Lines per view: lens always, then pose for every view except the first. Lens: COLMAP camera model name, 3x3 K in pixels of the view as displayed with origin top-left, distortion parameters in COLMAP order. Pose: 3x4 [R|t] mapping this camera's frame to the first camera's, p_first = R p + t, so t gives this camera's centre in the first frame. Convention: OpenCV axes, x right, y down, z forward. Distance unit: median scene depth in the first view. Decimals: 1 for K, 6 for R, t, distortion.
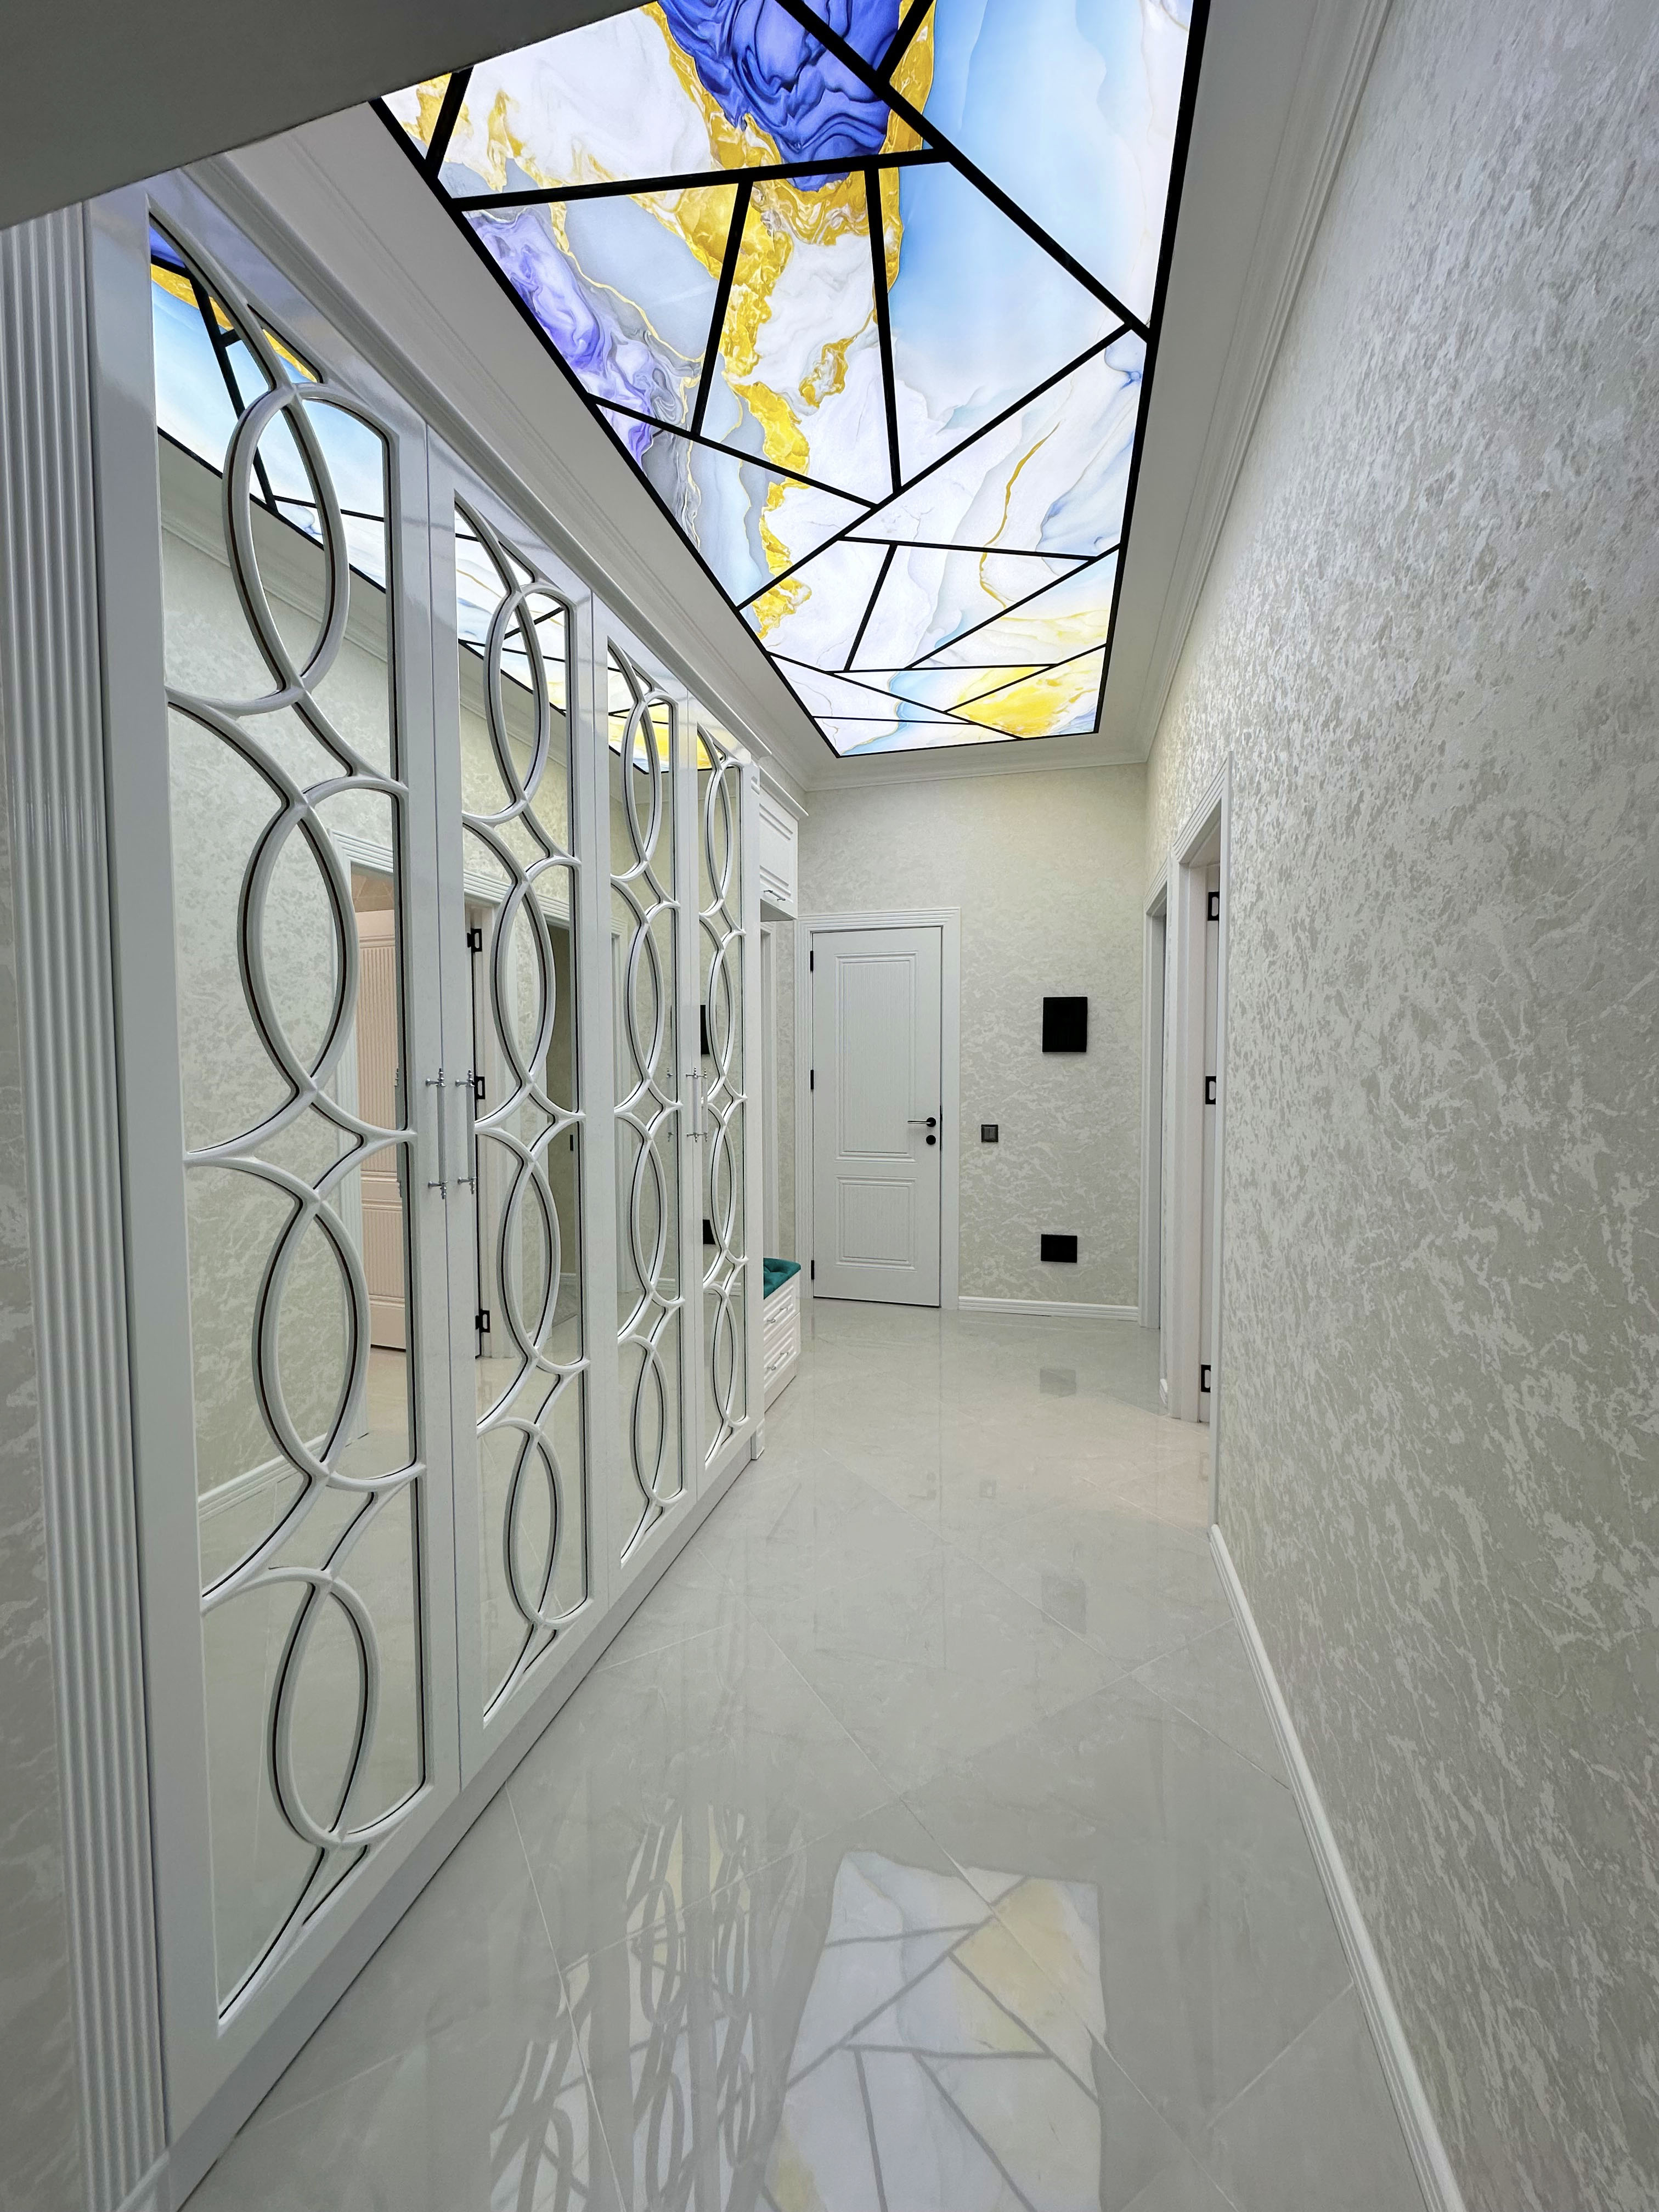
lens RADIAL K [[878.3, 0, 824.3], [0, 878.3, 1105.3], [0, 0, 1]] dist [-0.021517, -0.000392]
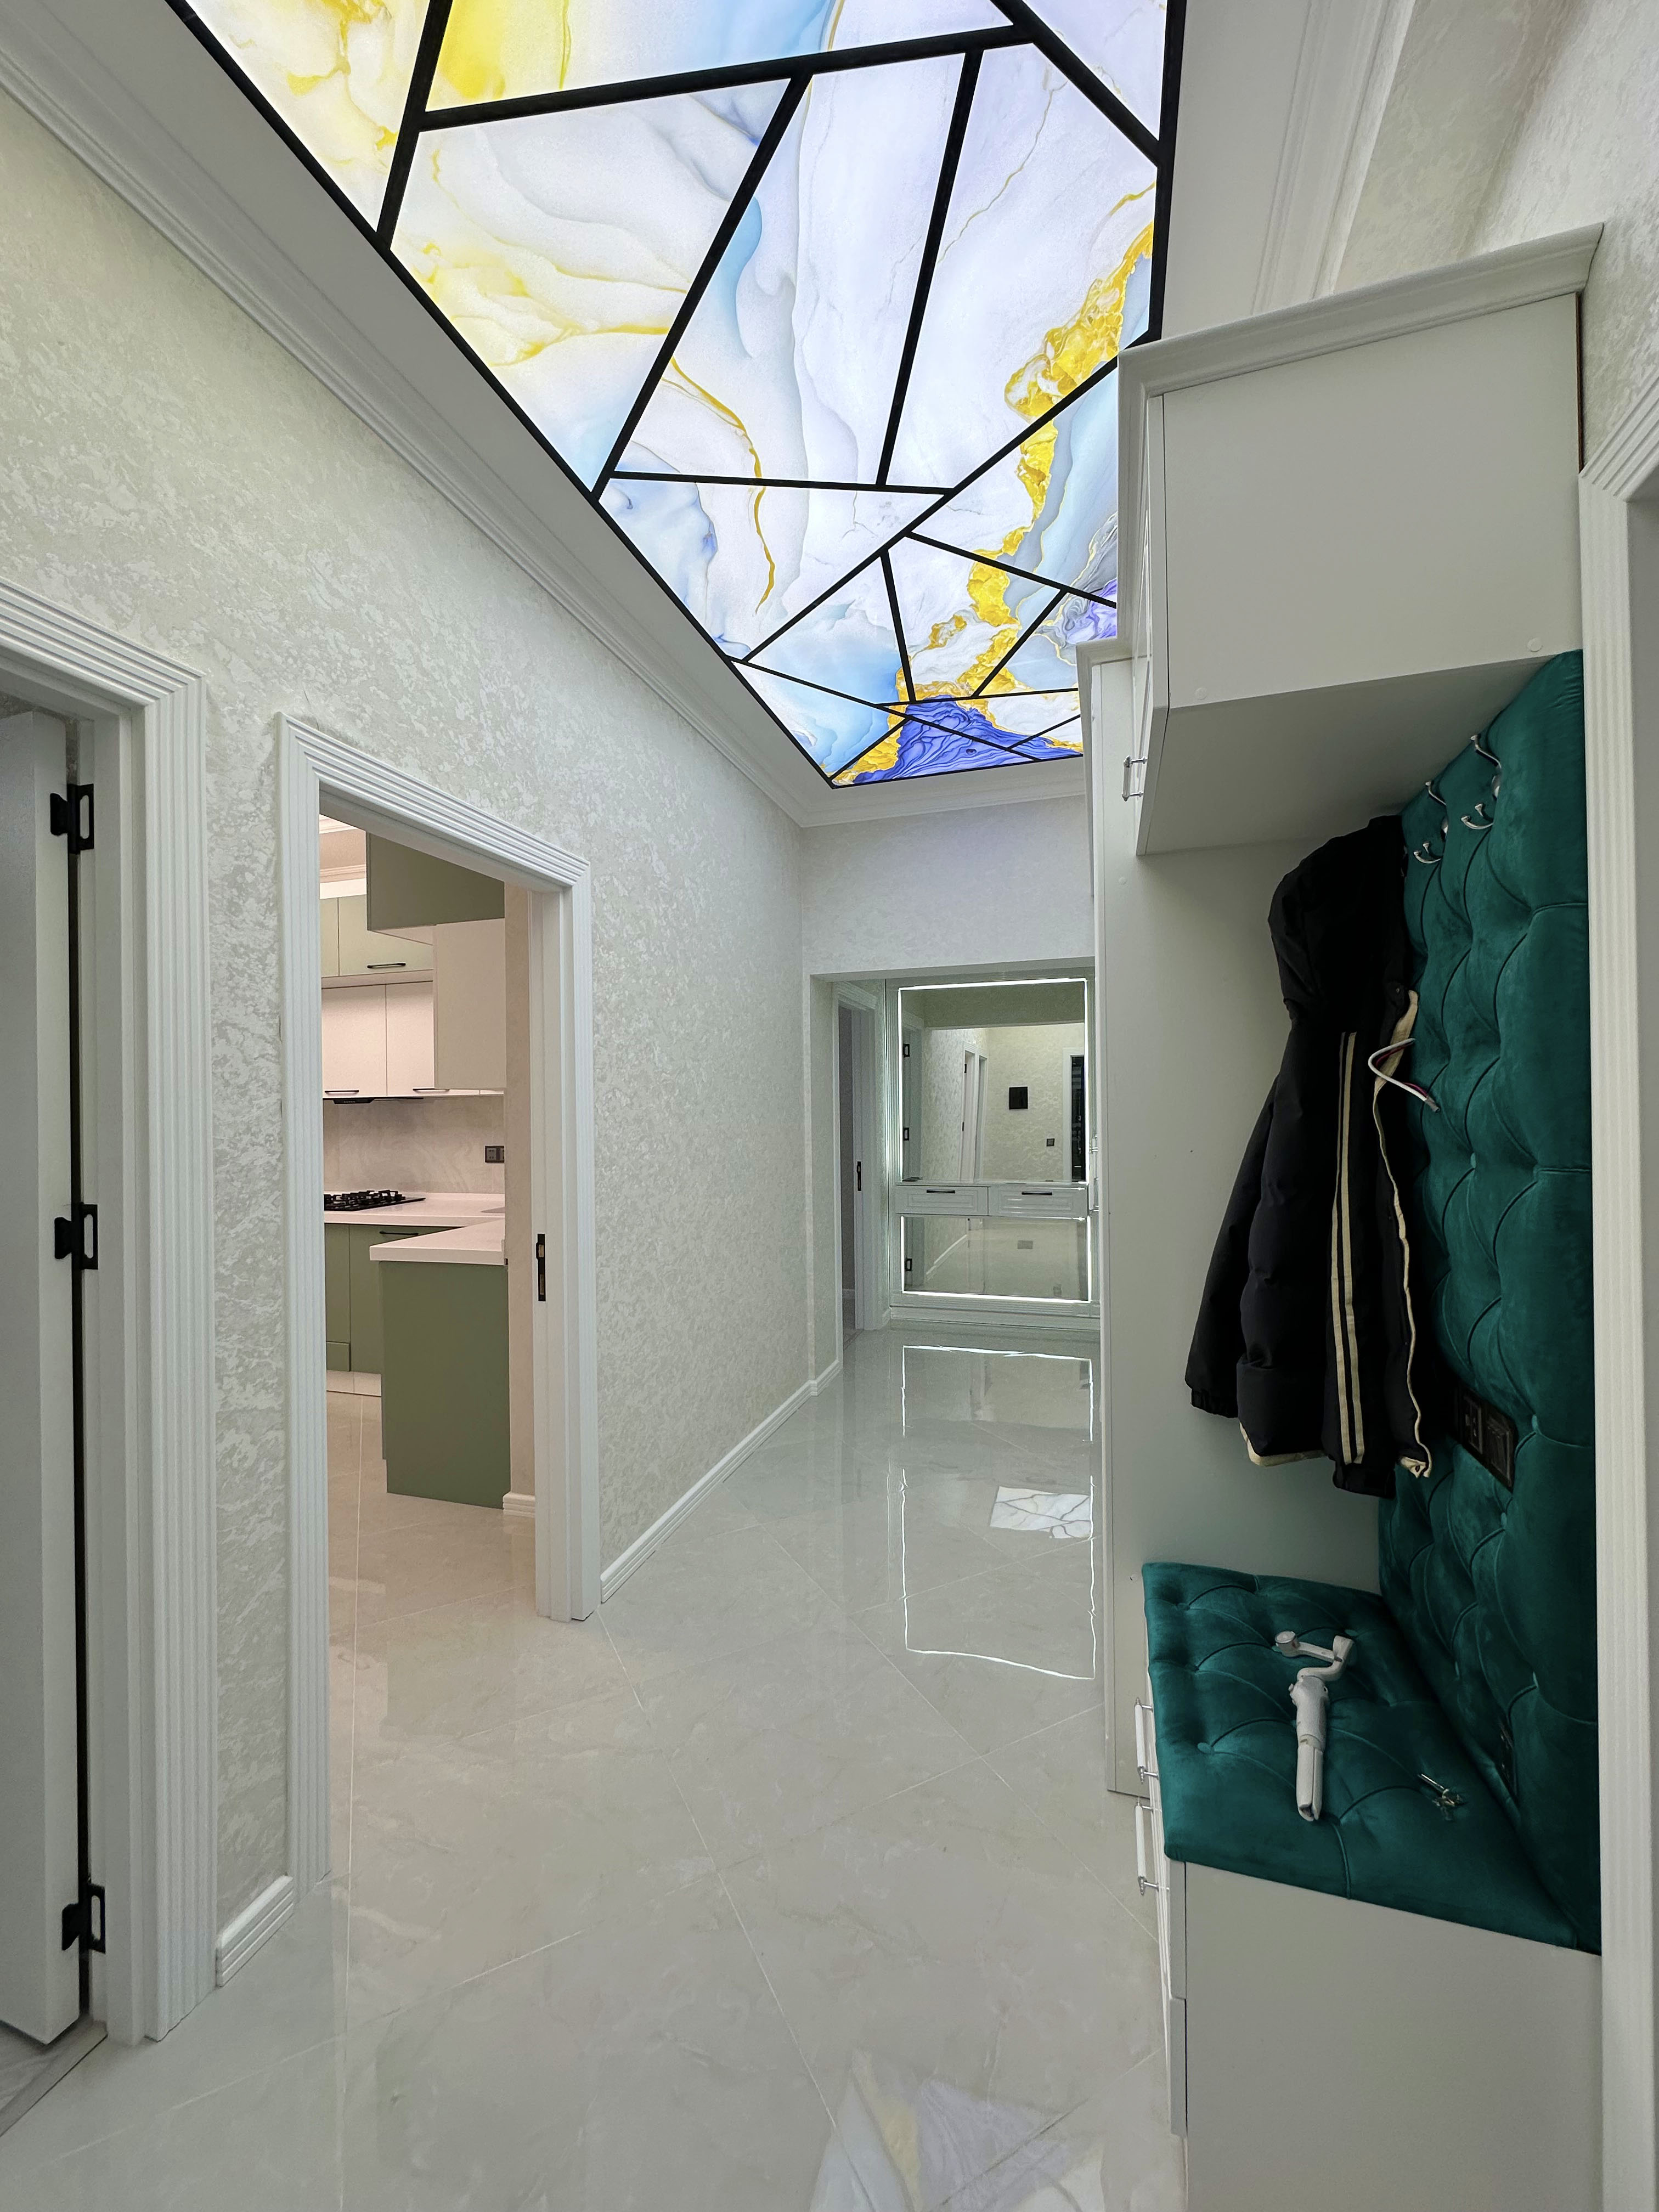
lens RADIAL K [[878.3, 0, 832.8], [0, 878.3, 1105.5], [0, 0, 1]] dist [-0.021517, -0.000392]
pose [[-0.998958, 0.016198, 0.042662, 0.055999], [0.017763, 0.999174, 0.036556, -0.064967], [-0.042034, 0.037276, -0.998421, 1.020140]]
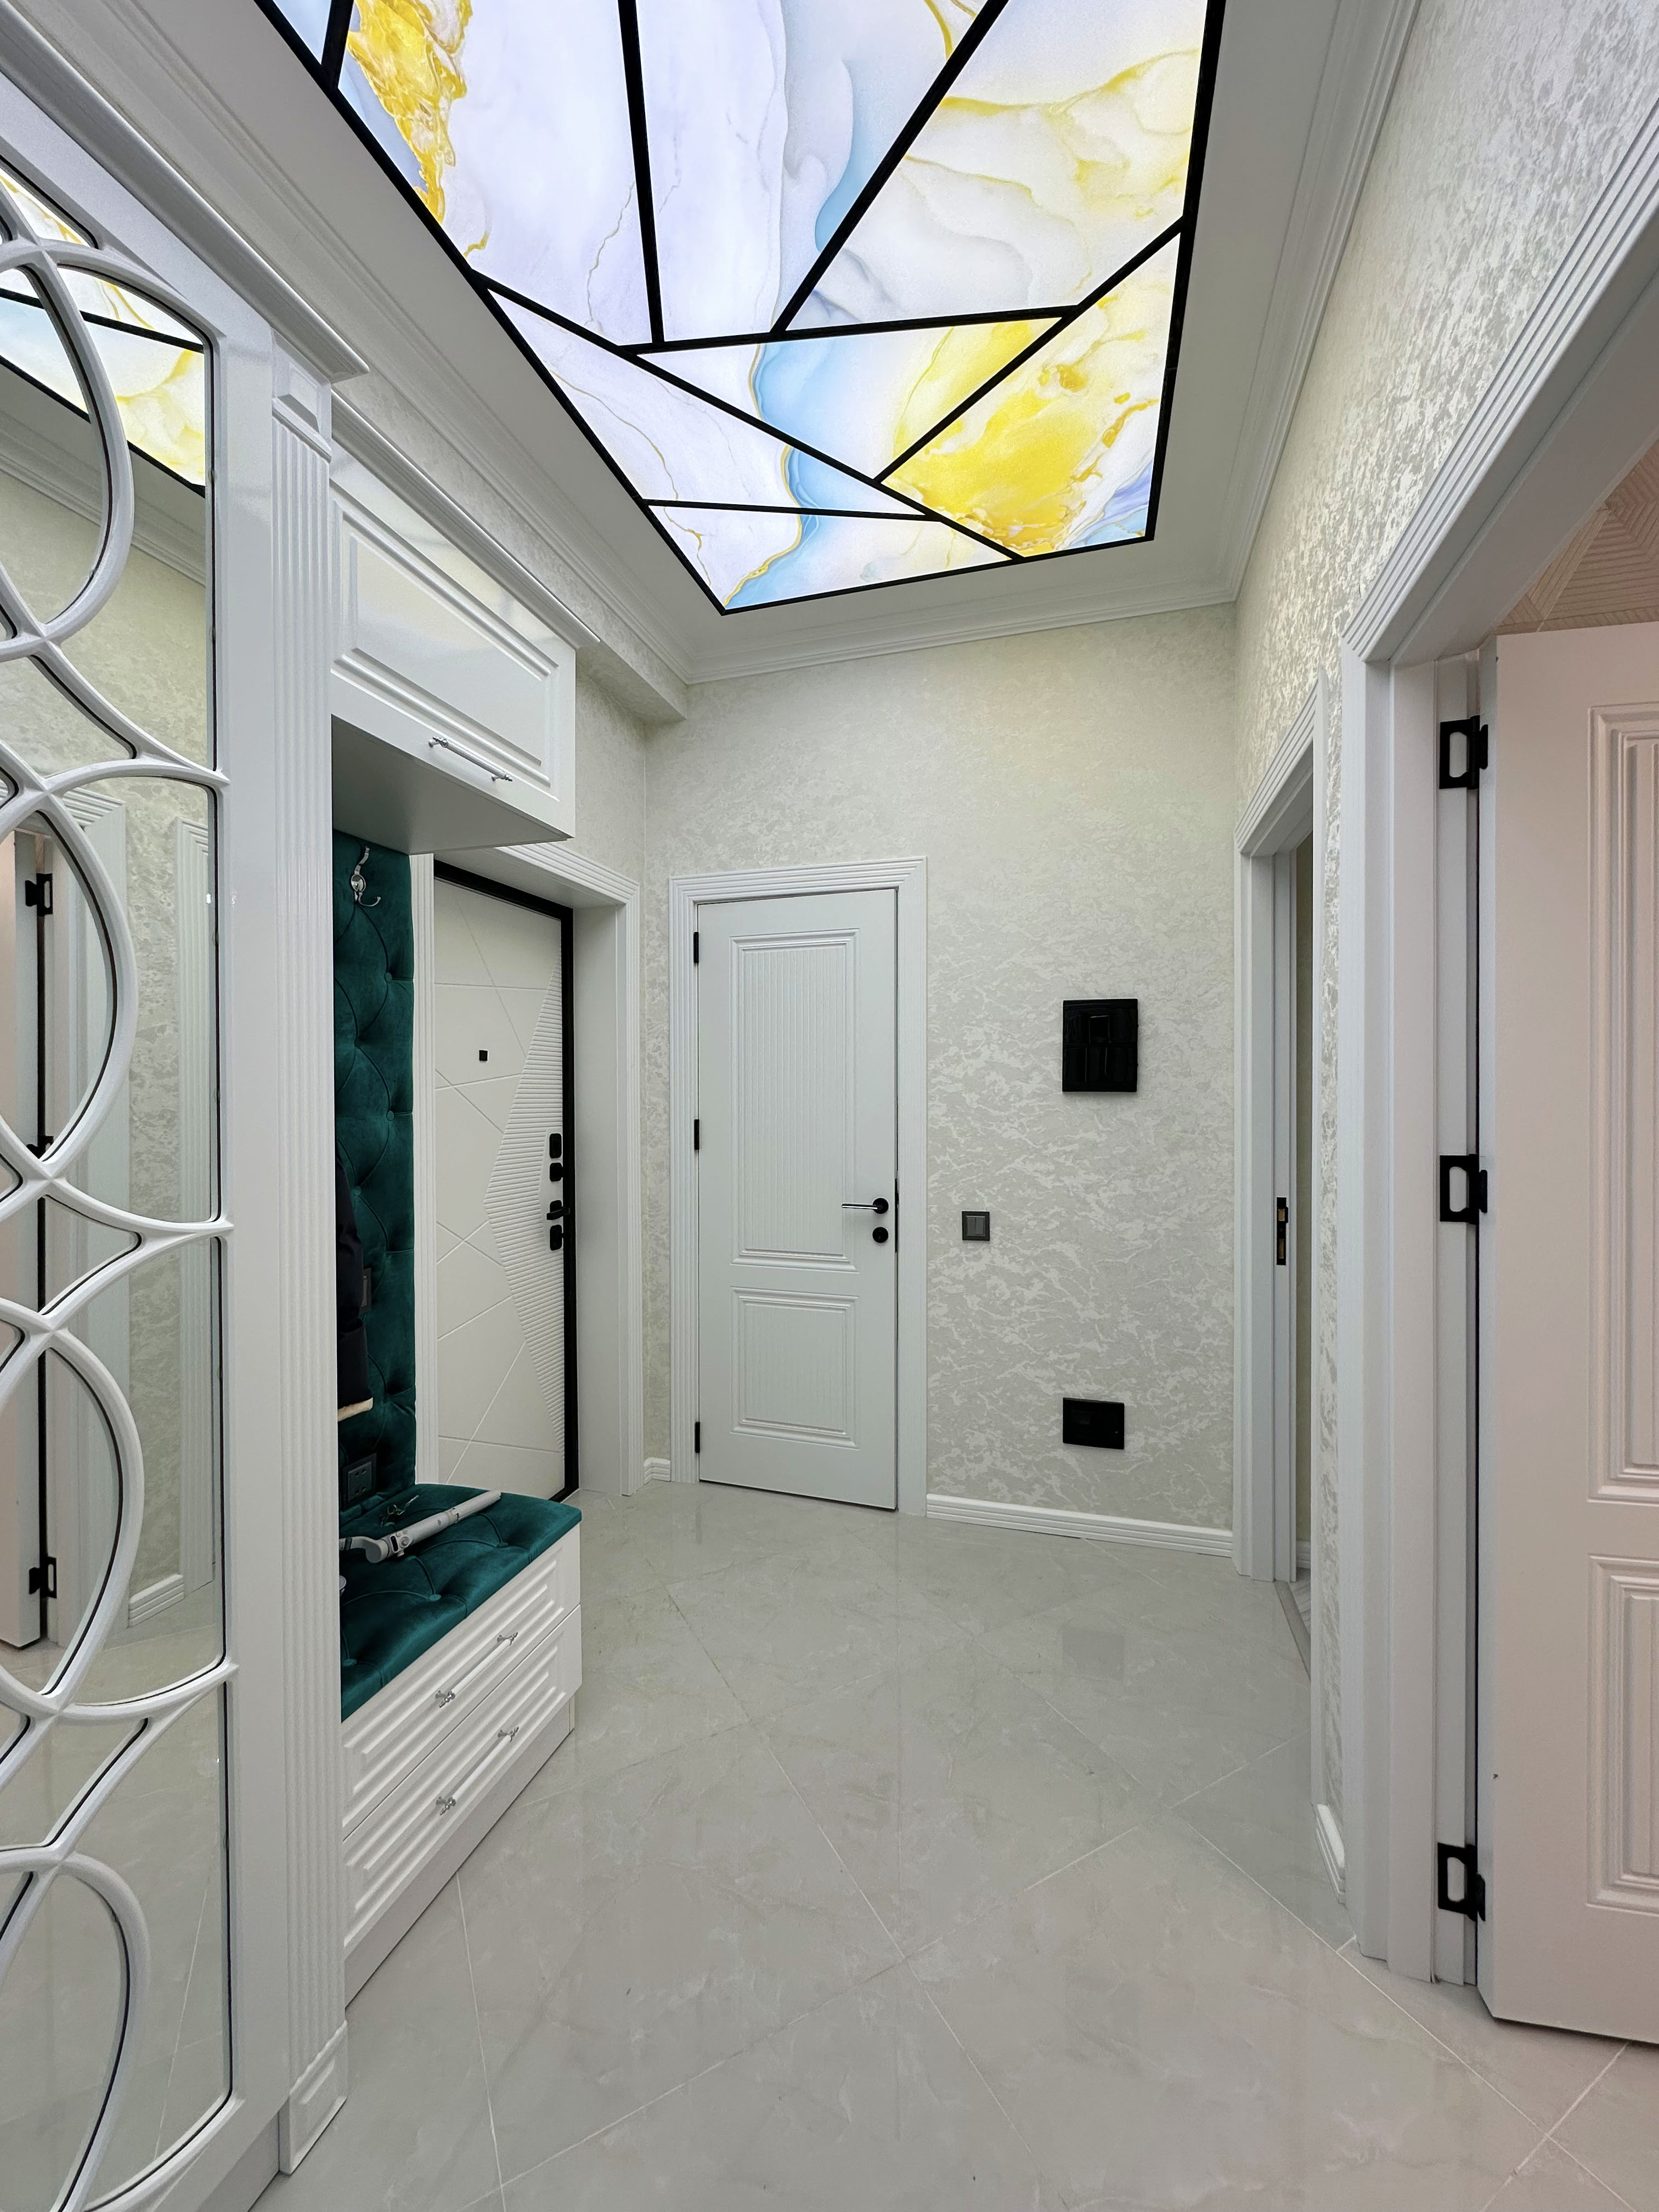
lens RADIAL K [[878.3, 0, 827.0], [0, 878.3, 1099.7], [0, 0, 1]] dist [-0.021517, -0.000392]
pose [[0.999620, 0.001183, -0.027542, 0.103340], [-0.002426, 0.998979, -0.045114, -0.027625], [0.027461, 0.045164, 0.998602, 0.393244]]
